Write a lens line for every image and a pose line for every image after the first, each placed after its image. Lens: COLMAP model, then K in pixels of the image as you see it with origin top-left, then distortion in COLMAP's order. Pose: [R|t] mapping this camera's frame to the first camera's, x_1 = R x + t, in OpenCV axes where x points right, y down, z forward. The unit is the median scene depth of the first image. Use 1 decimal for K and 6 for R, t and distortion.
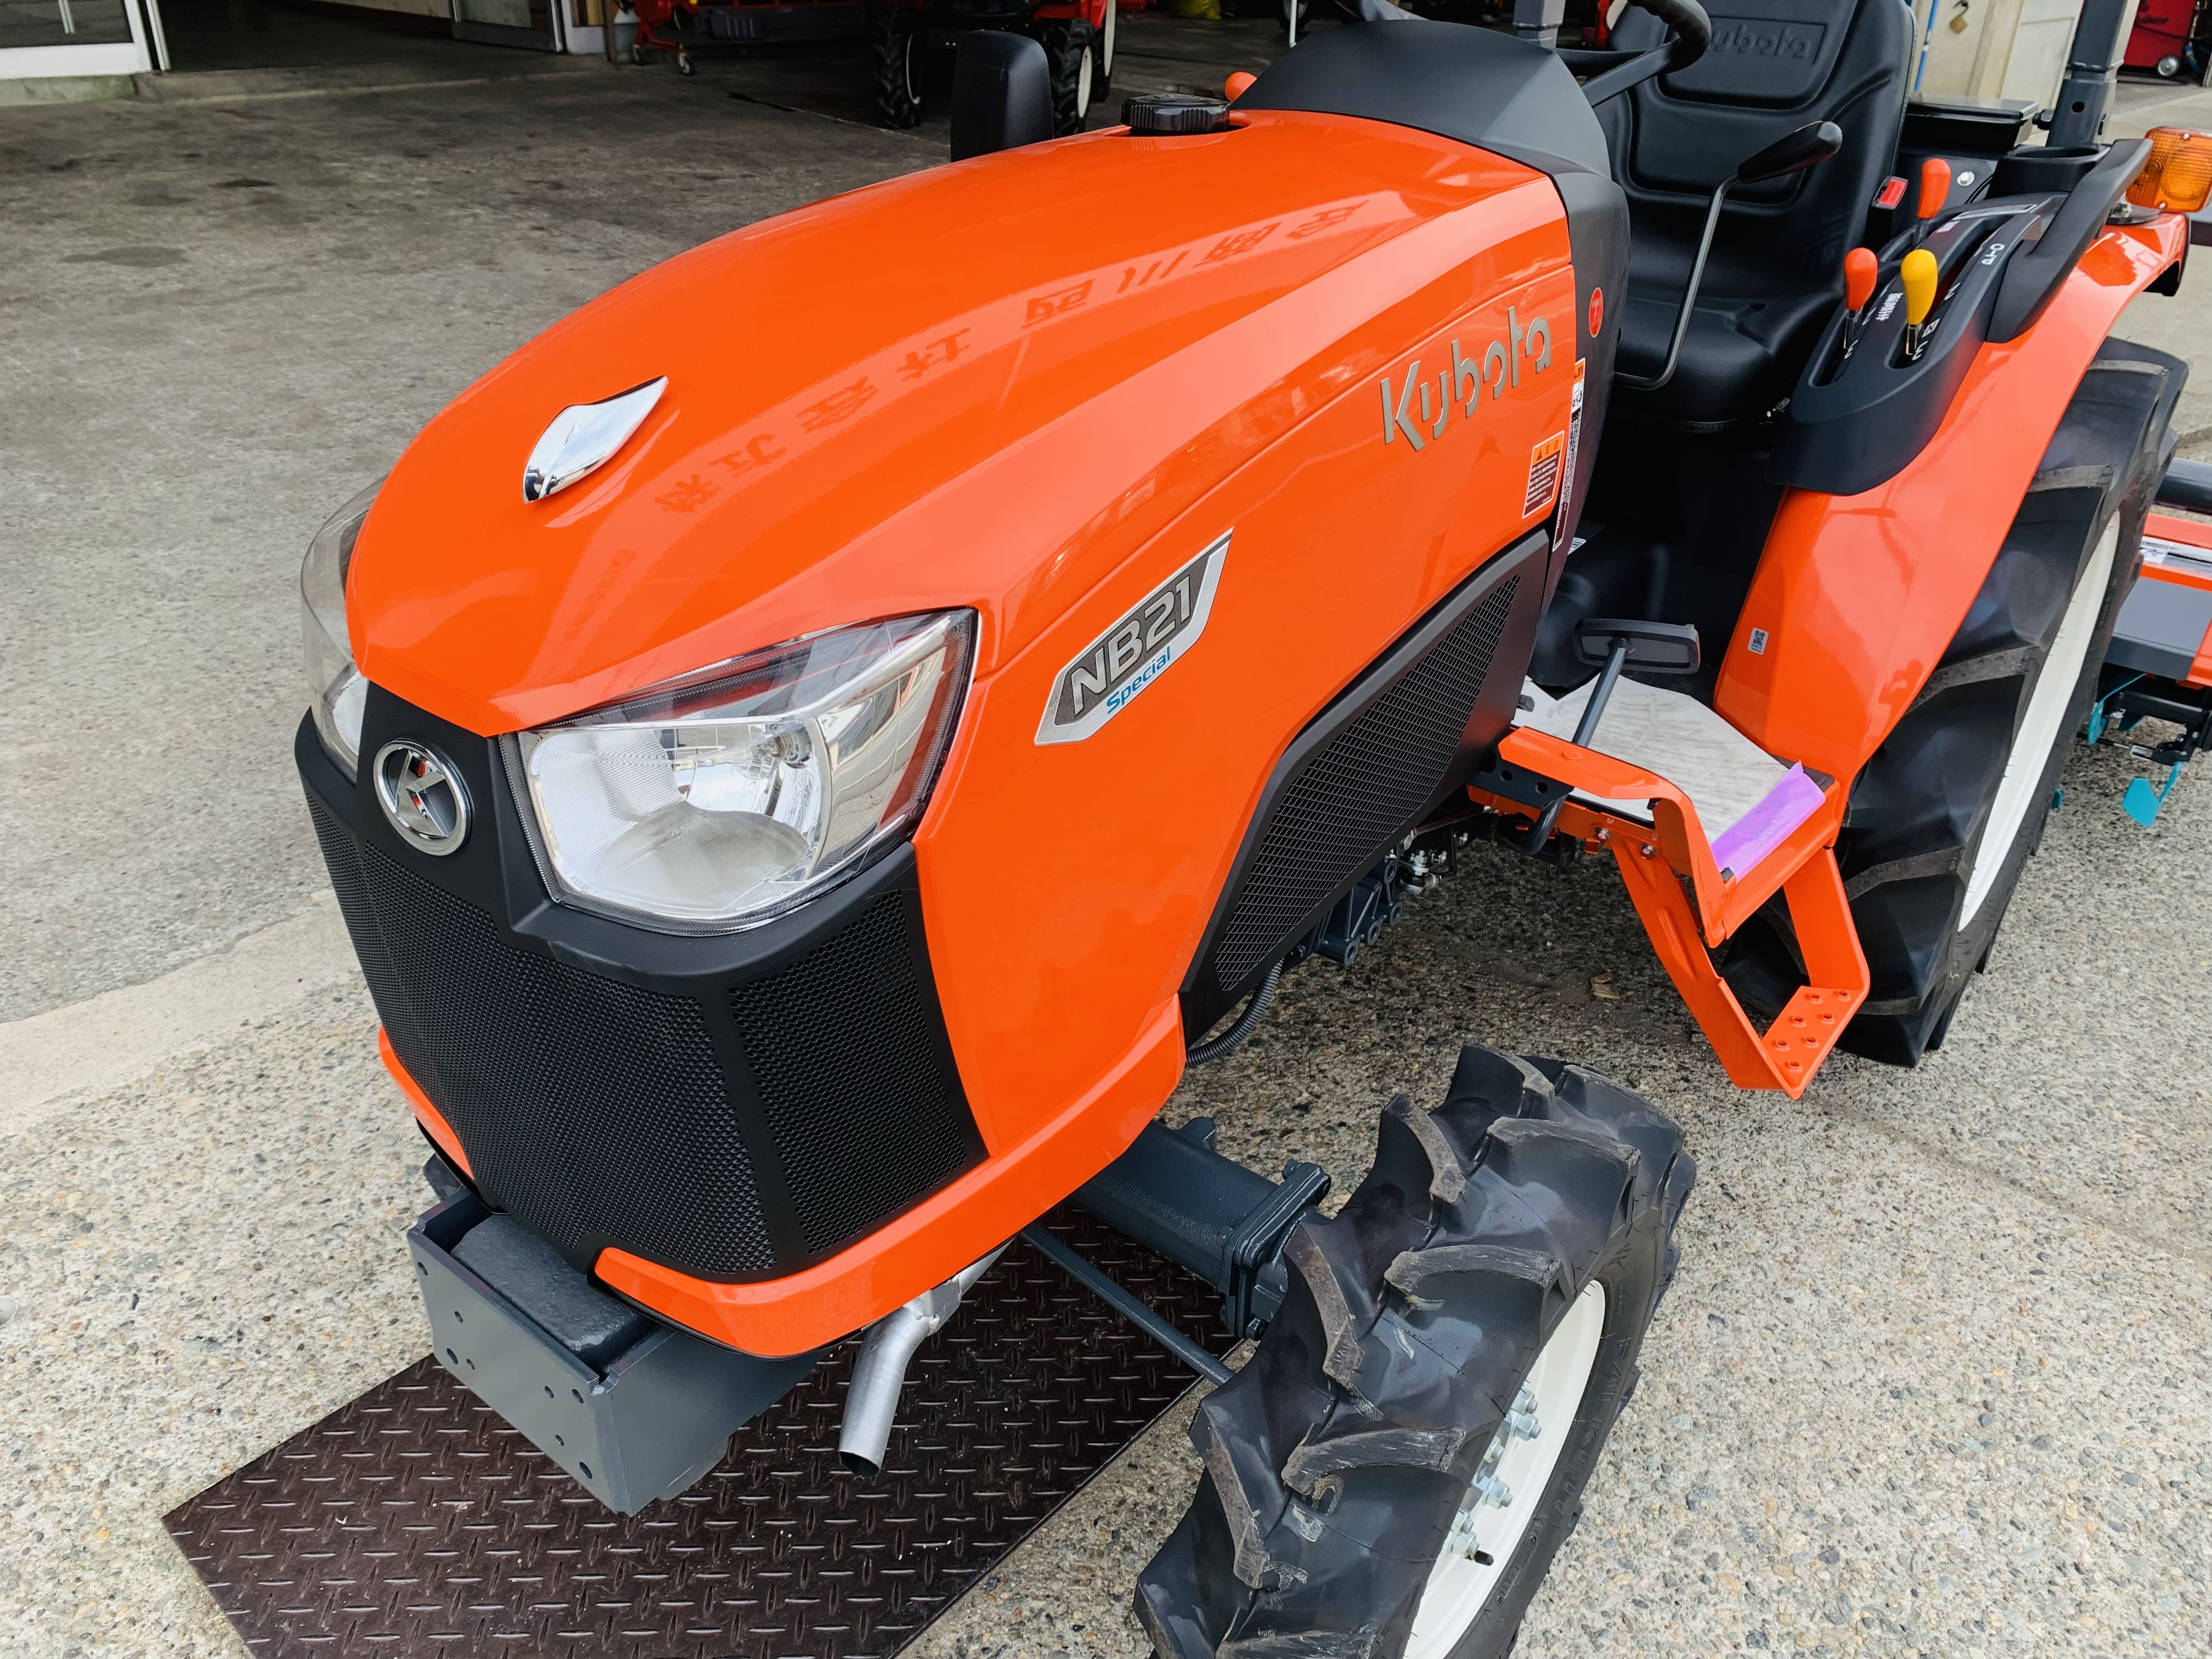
lens RADIAL K [[1655.5, 0, 1106.0], [0, 1655.5, 829.5], [0, 0, 1]] dist [0.009728, -0.002815]
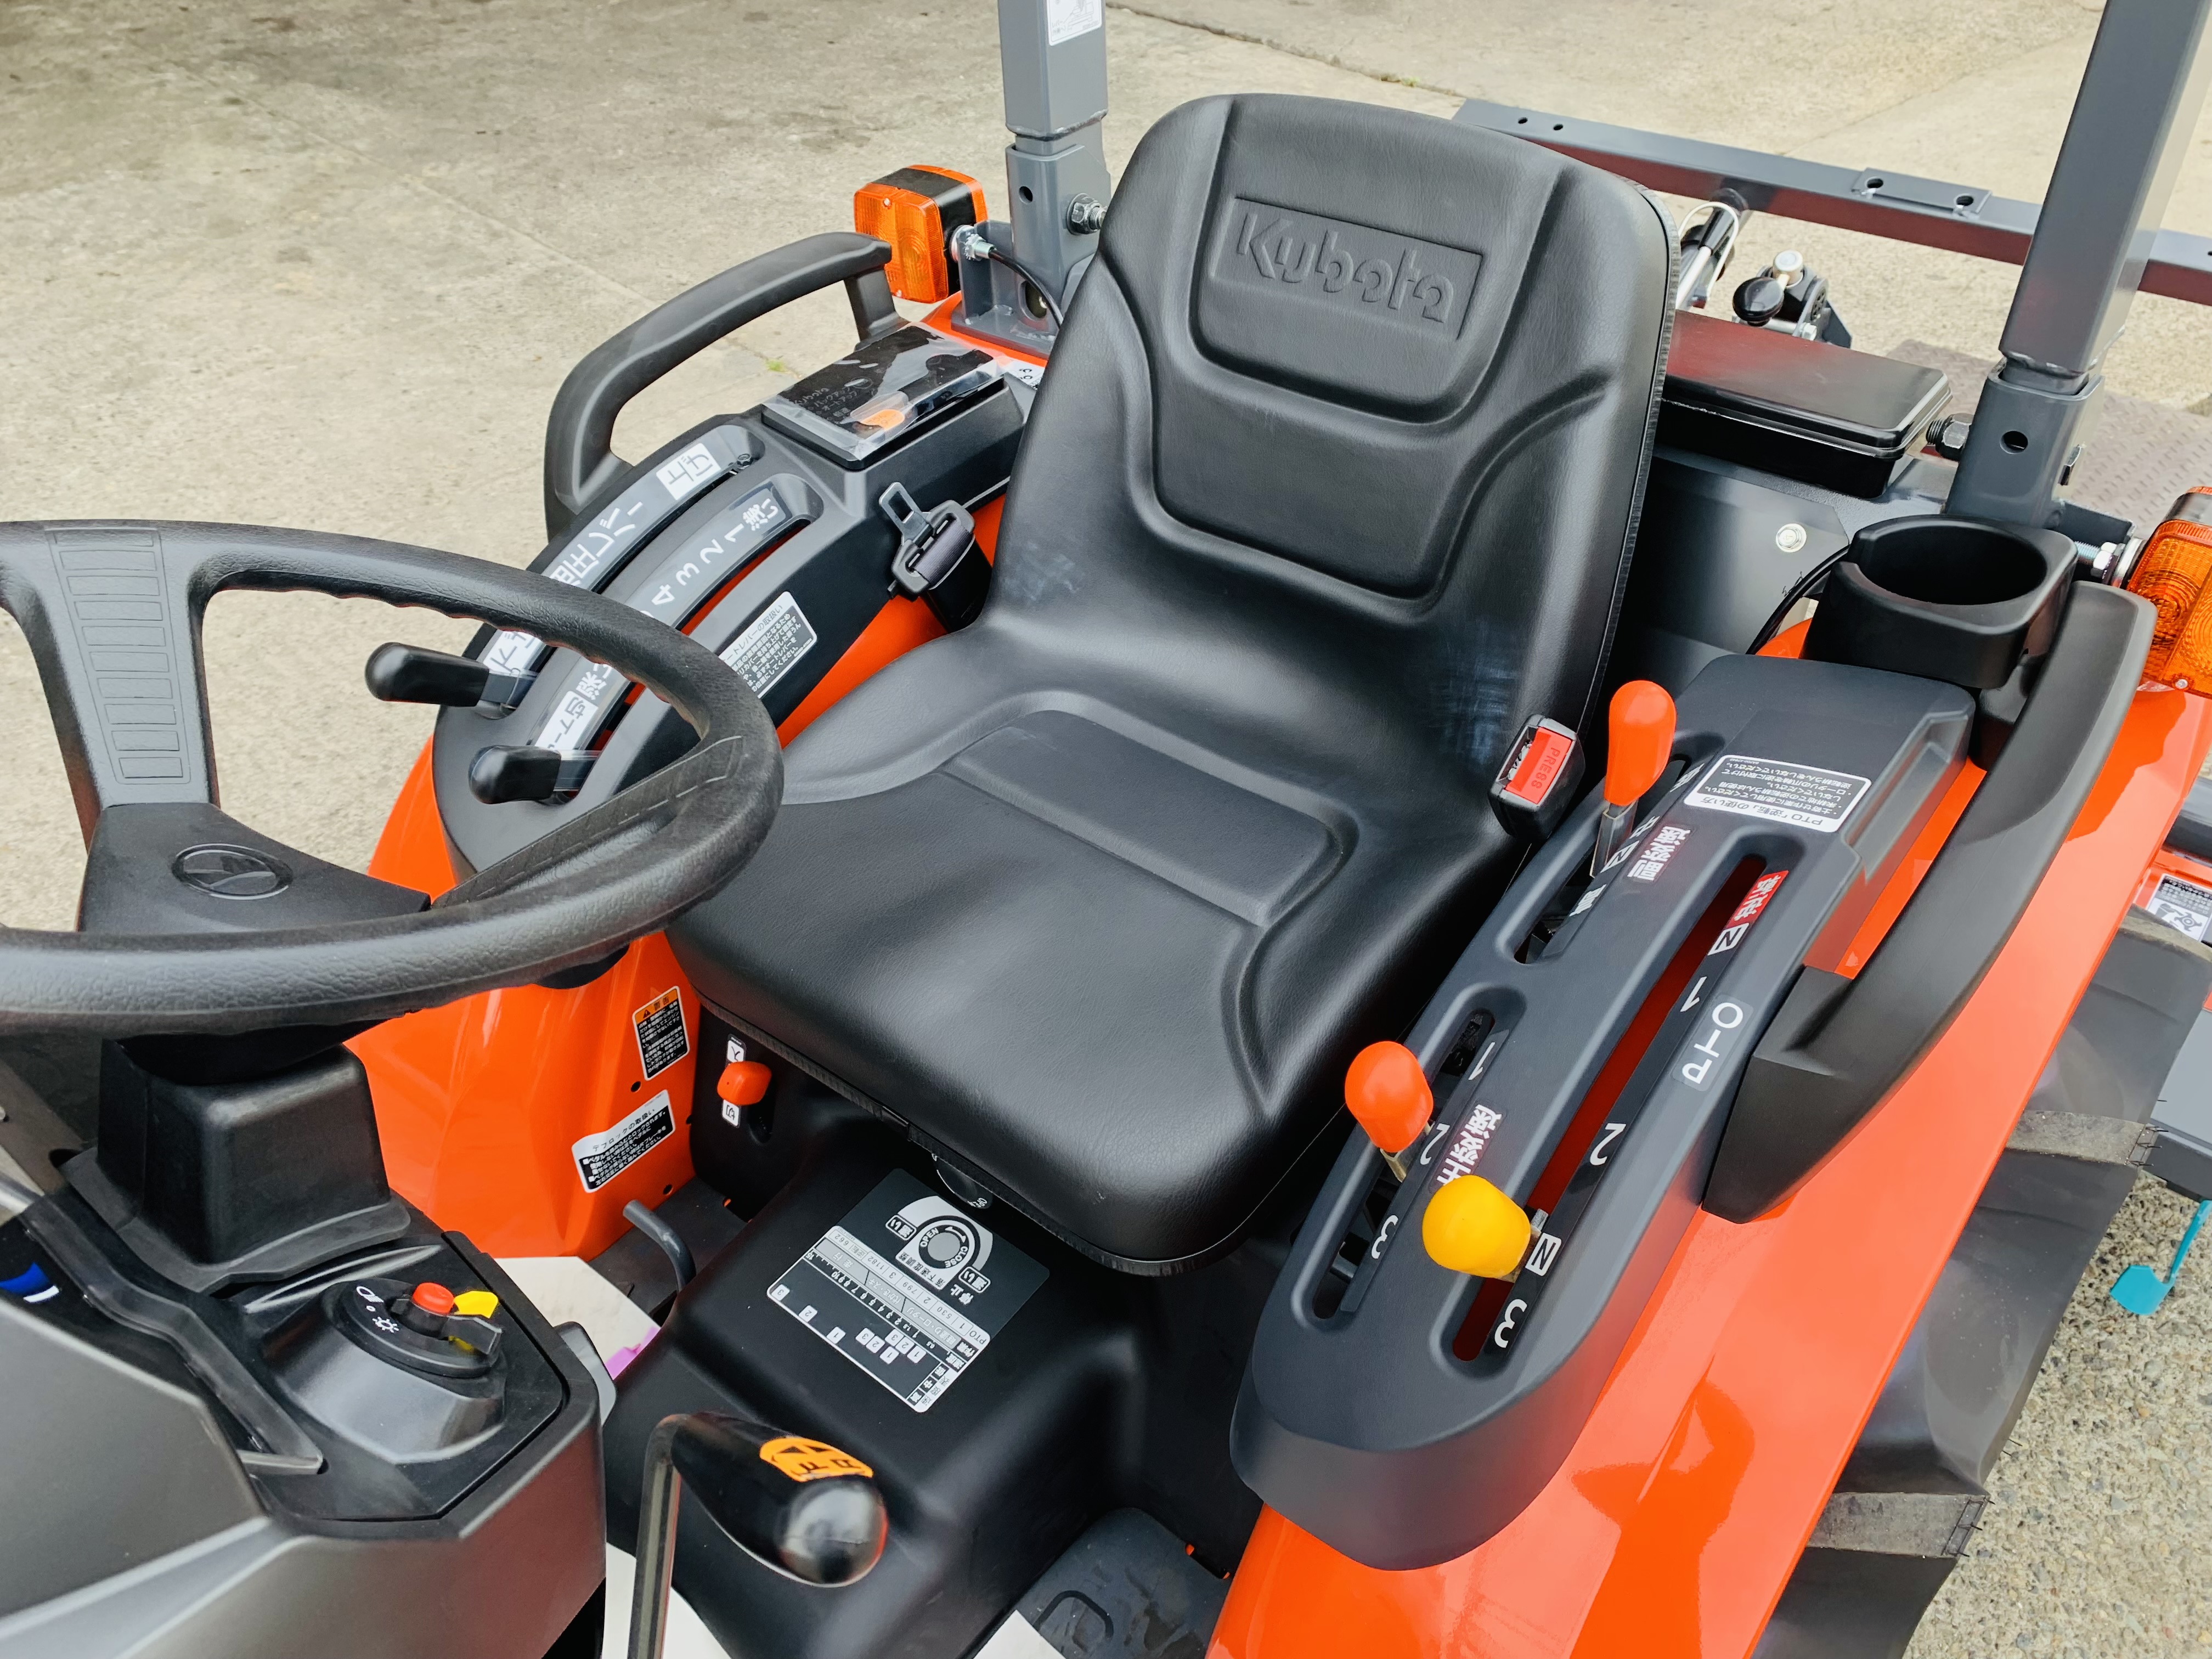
lens RADIAL K [[1655.5, 0, 1106.0], [0, 1655.5, 829.5], [0, 0, 1]] dist [0.009728, -0.002815]
pose [[0.998658, -0.023341, -0.046239, 0.337447], [0.030490, 0.986565, 0.160497, -0.393699], [0.041872, -0.161691, 0.985953, 0.496917]]
